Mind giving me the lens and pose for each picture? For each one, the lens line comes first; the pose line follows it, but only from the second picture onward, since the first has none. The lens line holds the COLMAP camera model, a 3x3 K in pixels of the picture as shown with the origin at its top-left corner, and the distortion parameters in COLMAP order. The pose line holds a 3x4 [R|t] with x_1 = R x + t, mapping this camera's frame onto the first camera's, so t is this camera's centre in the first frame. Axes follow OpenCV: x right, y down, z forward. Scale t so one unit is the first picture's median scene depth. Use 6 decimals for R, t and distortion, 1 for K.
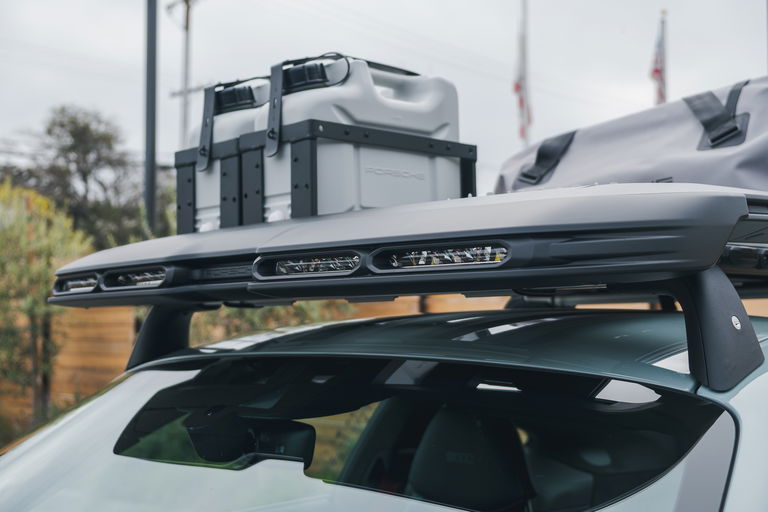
lens RADIAL K [[1063.1, 0, 384.0], [0, 1063.1, 256.0], [0, 0, 1]] dist [-0.008245, -0.014729]
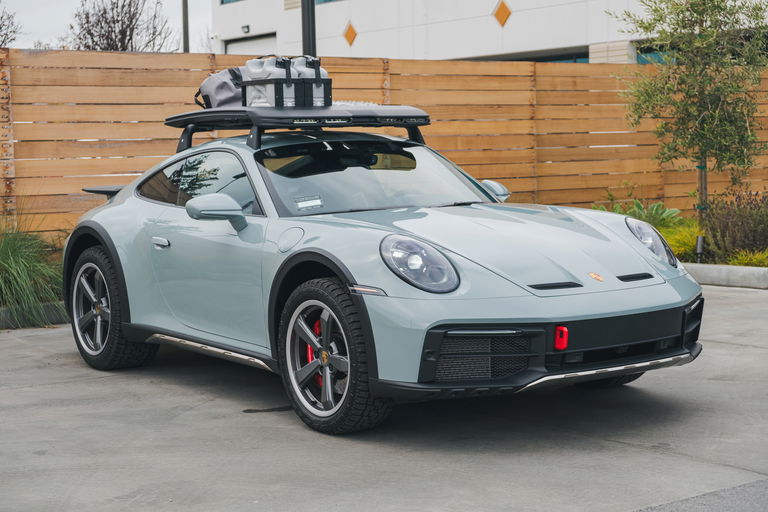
lens RADIAL K [[1366.2, 0, 384.0], [0, 1366.2, 256.0], [0, 0, 1]] dist [0.000768, 0.014547]
pose [[0.162368, -0.073943, 0.983956, -4.203738], [-0.048077, 0.995411, 0.082737, 0.076075], [-0.985558, -0.060739, 0.158068, 0.014800]]
